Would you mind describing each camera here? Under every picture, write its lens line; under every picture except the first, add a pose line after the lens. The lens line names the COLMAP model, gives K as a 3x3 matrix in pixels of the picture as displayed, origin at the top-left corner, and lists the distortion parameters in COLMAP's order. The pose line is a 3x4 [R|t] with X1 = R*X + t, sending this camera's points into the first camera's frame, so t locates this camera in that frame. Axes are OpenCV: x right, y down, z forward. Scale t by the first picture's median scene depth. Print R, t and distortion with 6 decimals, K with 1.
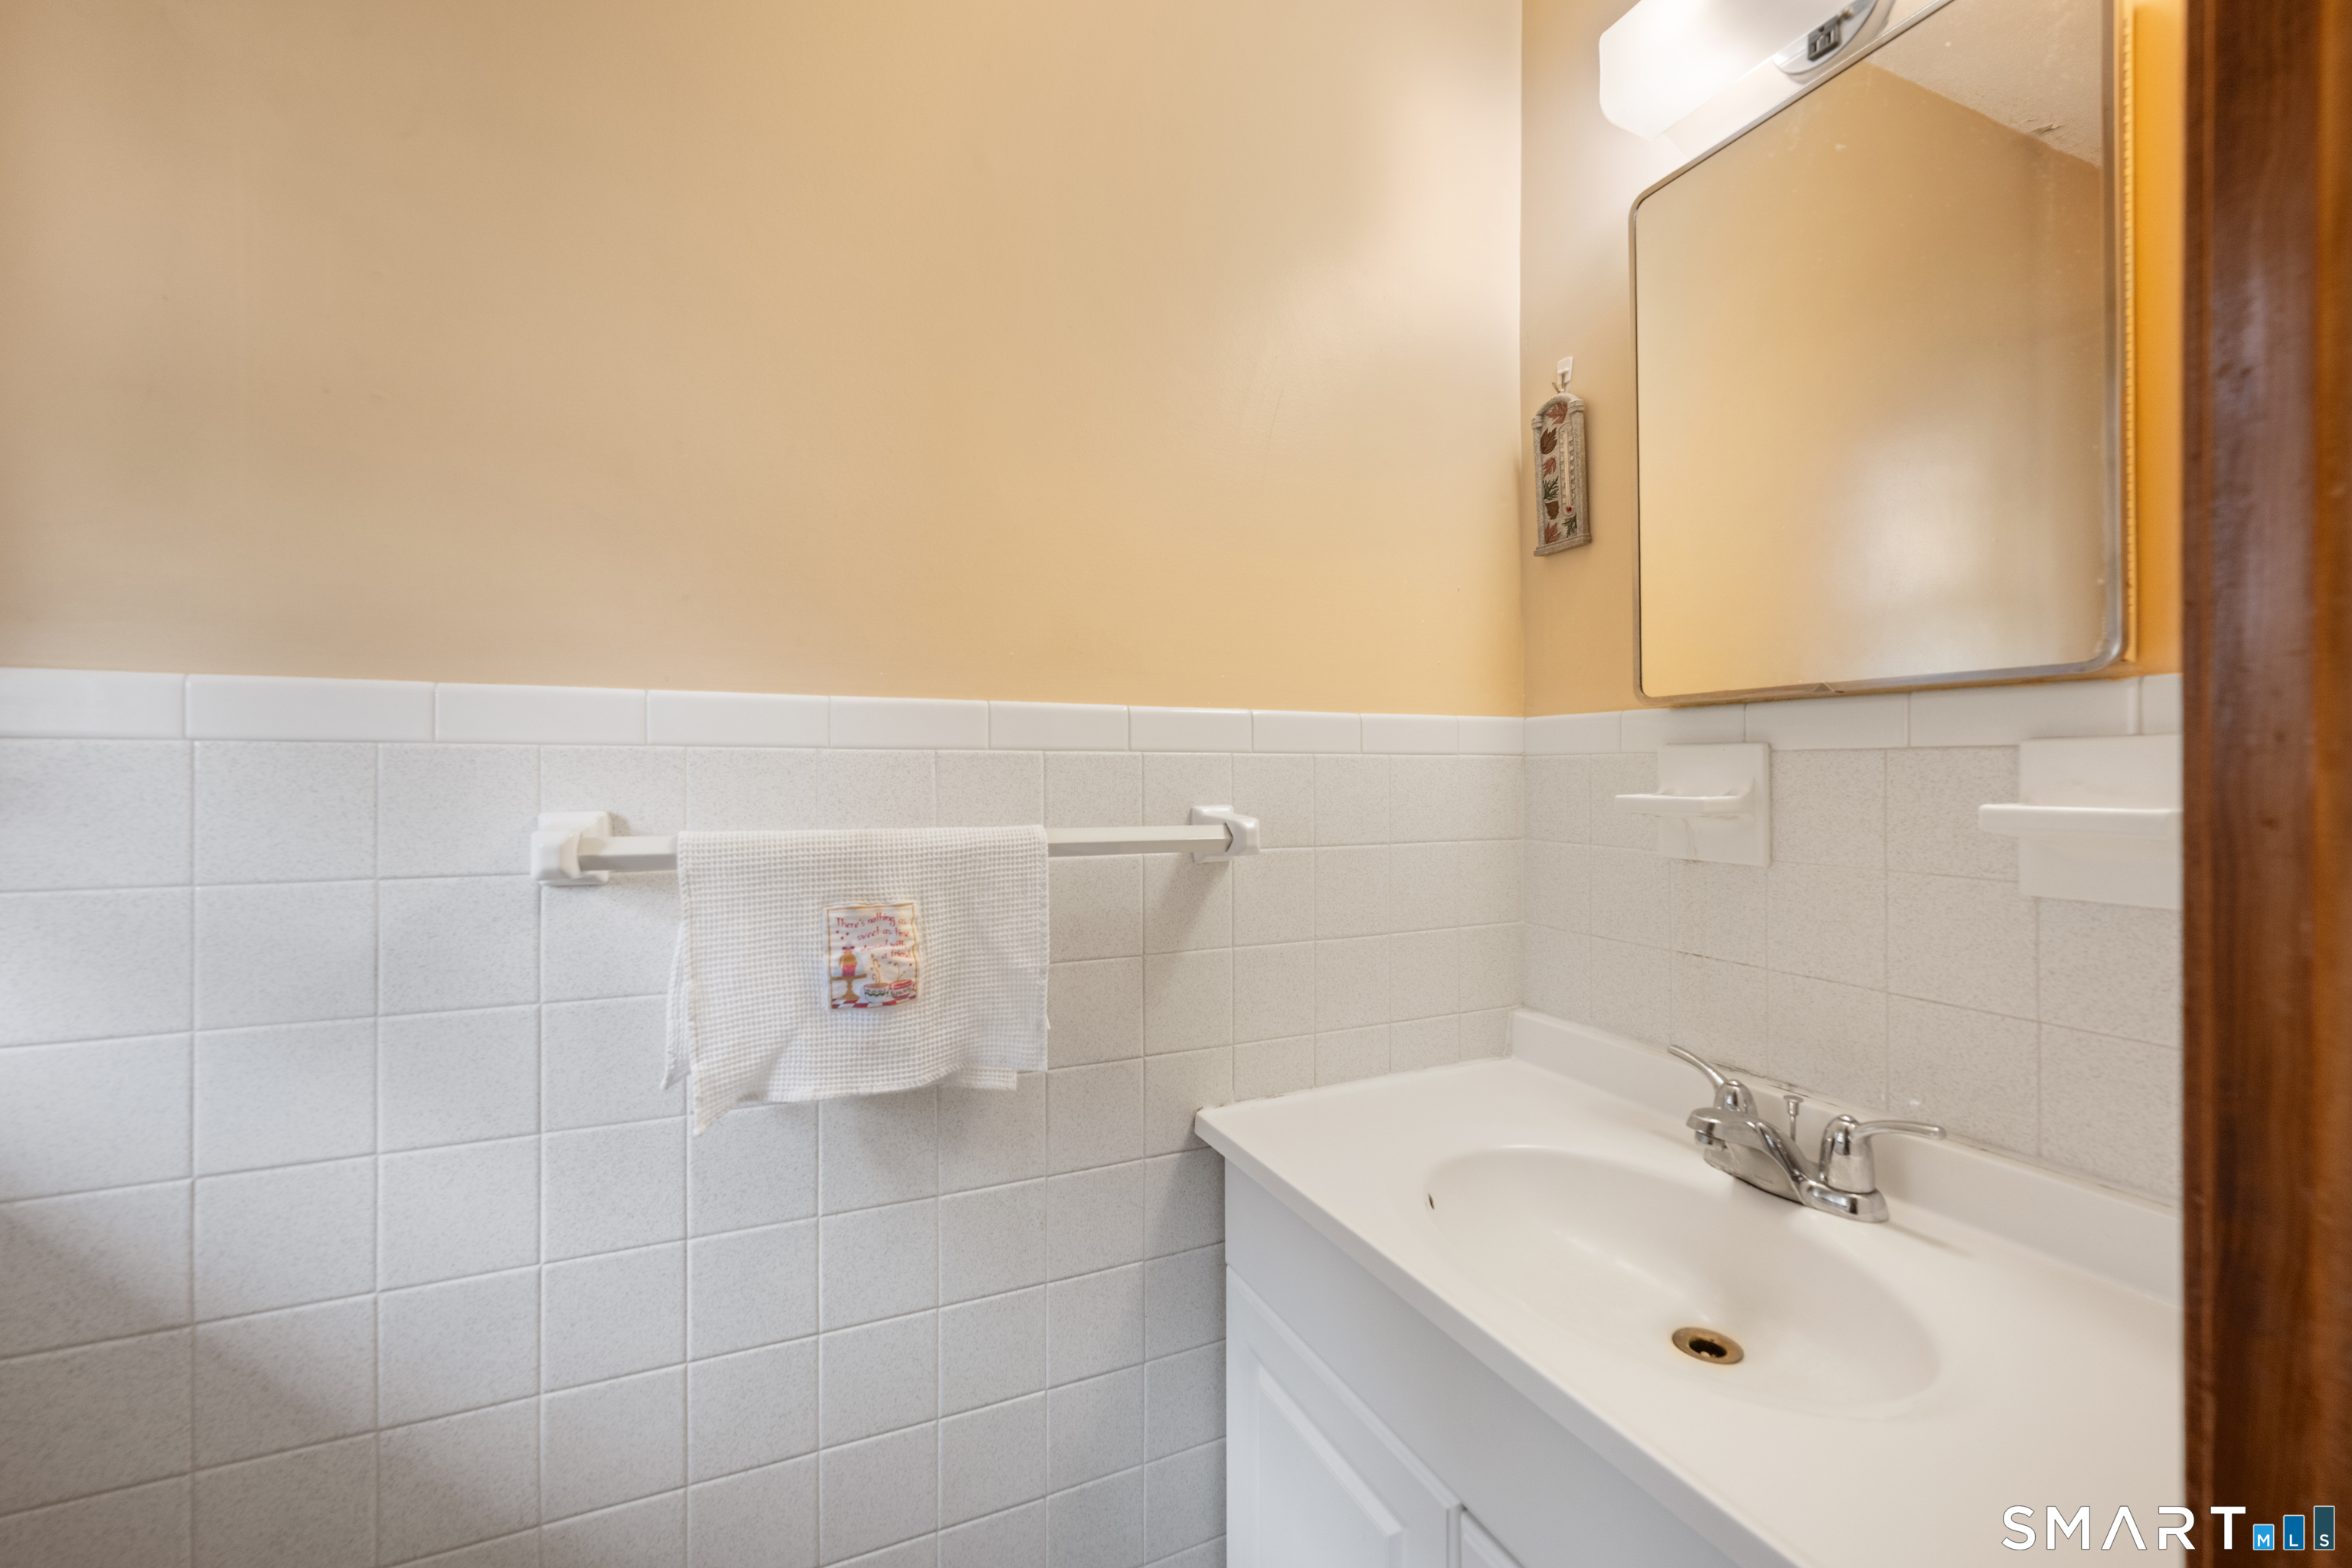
lens RADIAL K [[924.7, 0, 1172.4], [0, 924.7, 775.5], [0, 0, 1]] dist [0.003797, 0.000476]
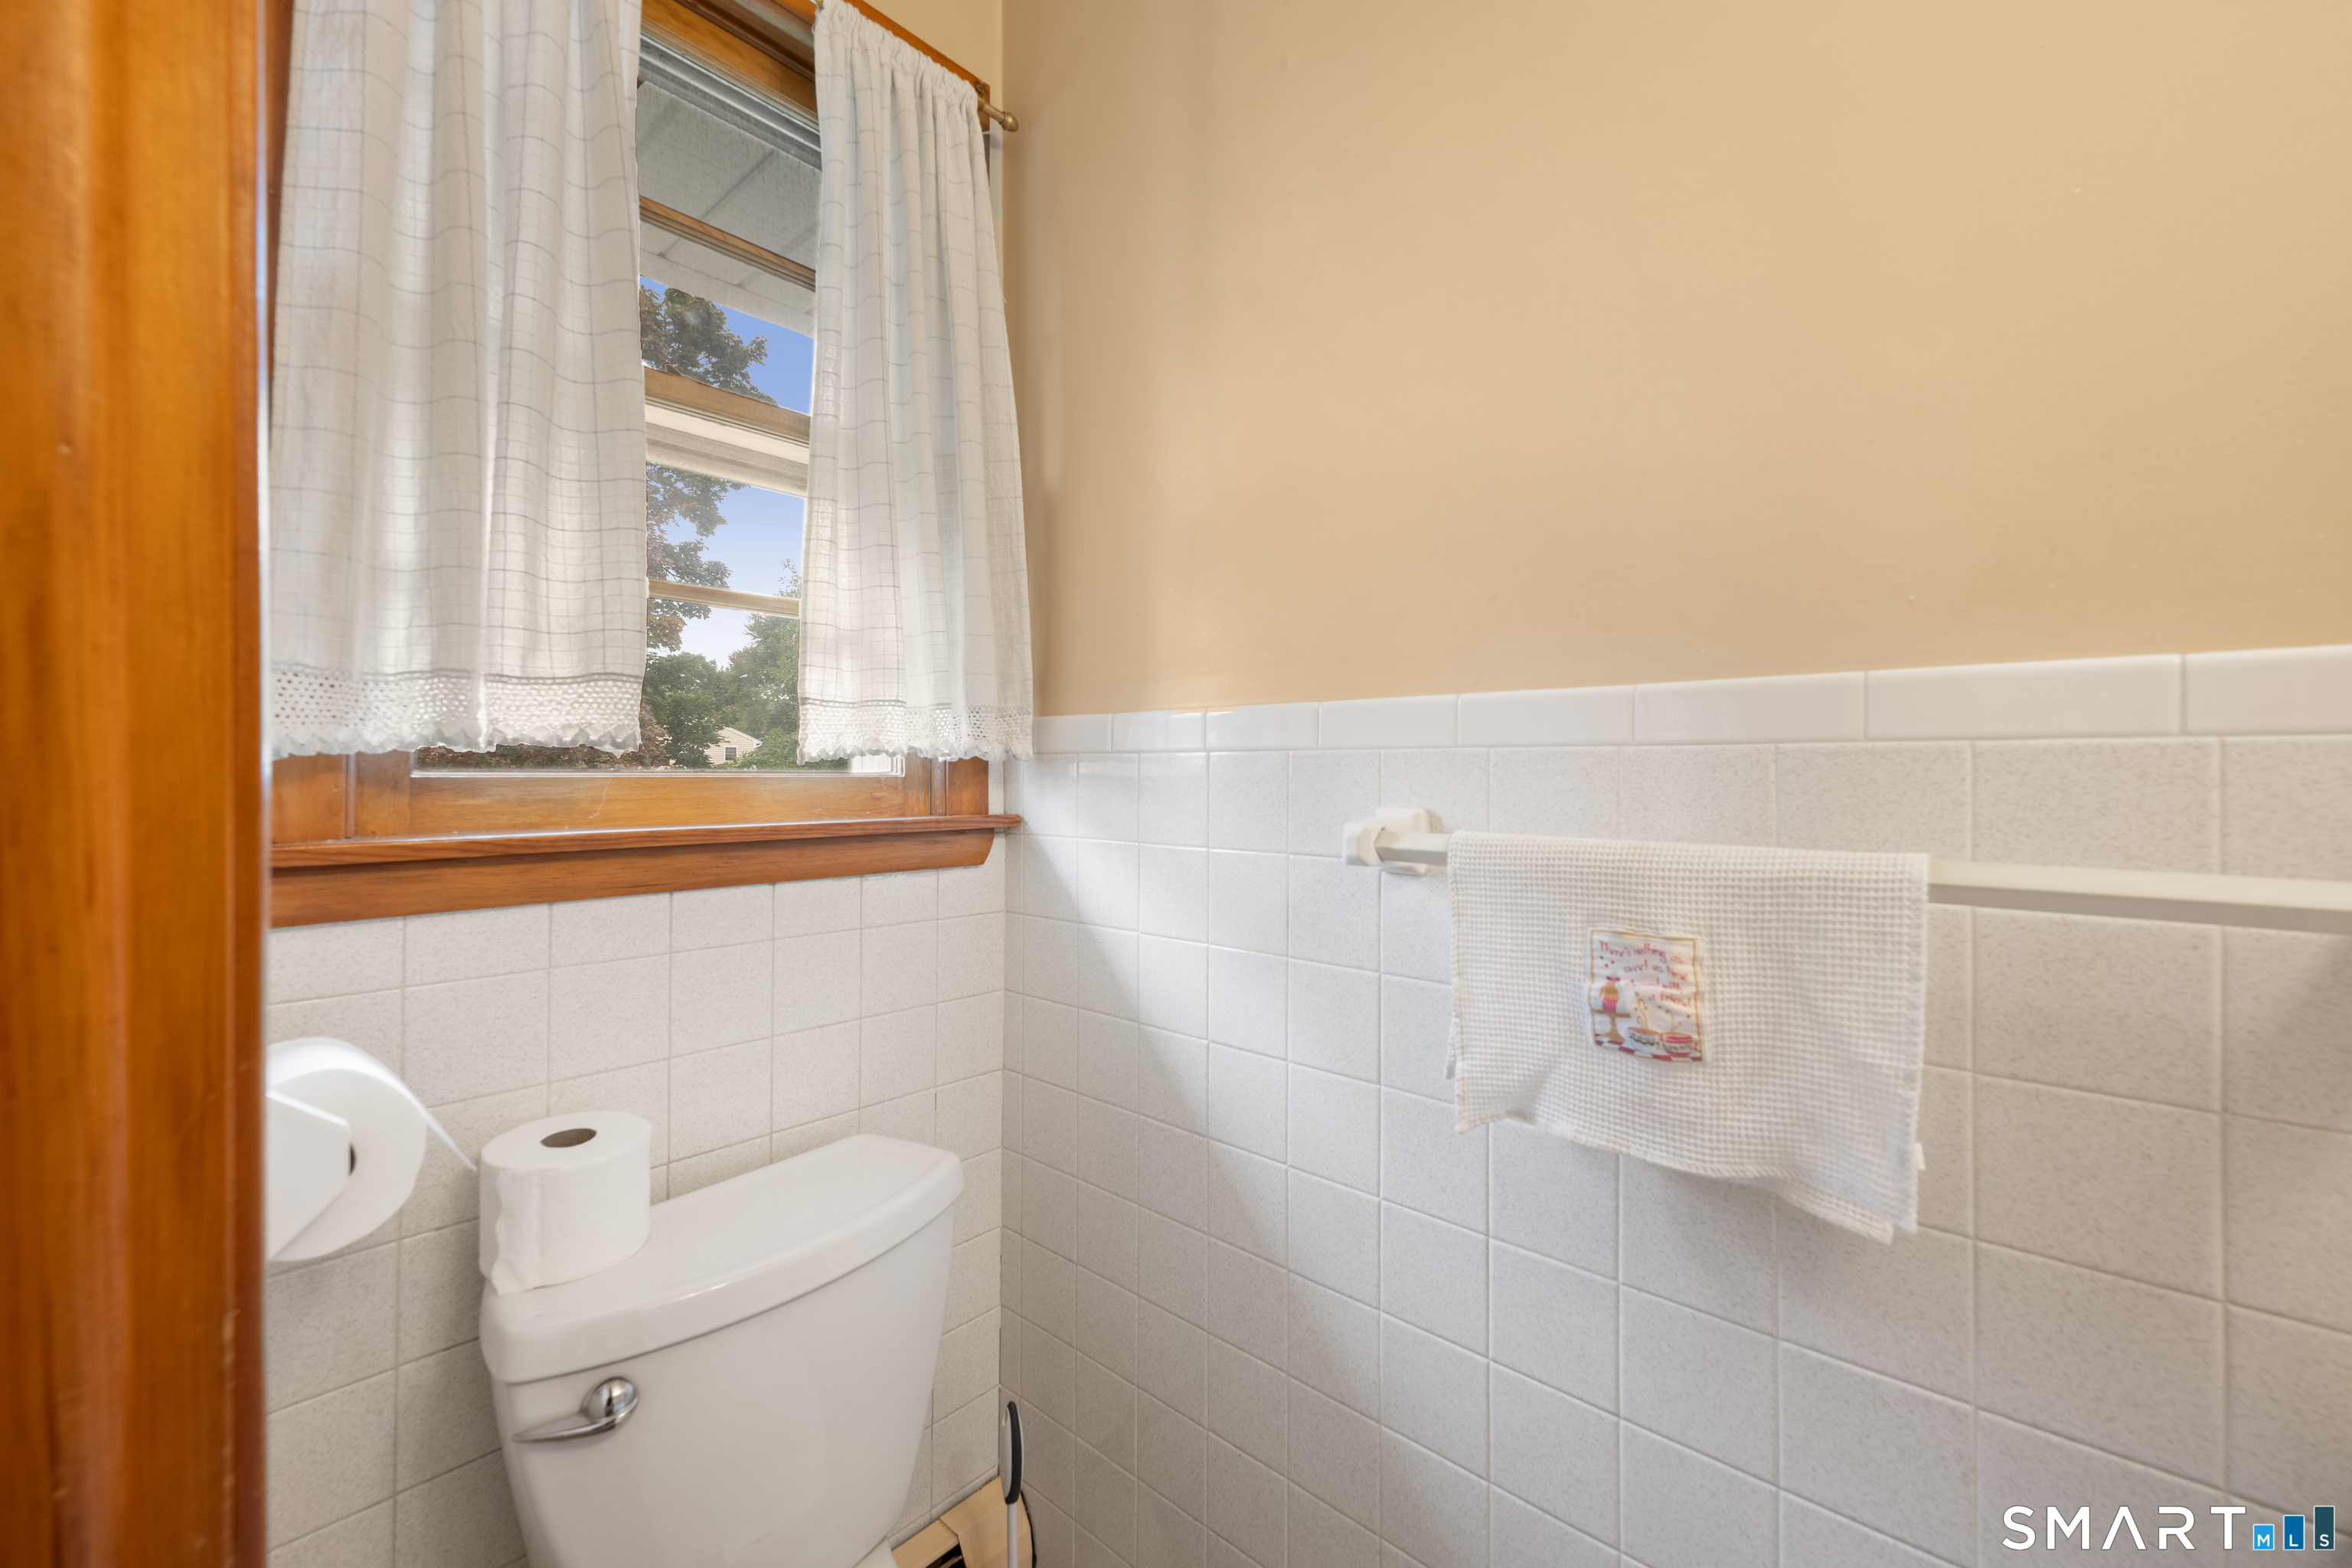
lens RADIAL K [[949.9, 0, 1180.8], [0, 949.9, 775.2], [0, 0, 1]] dist [0.001418, -0.000056]
pose [[0.409698, 0.002250, -0.912218, 0.282995], [-0.005874, 0.999983, -0.000171, 0.000860], [0.912202, 0.005429, 0.409704, 0.272548]]
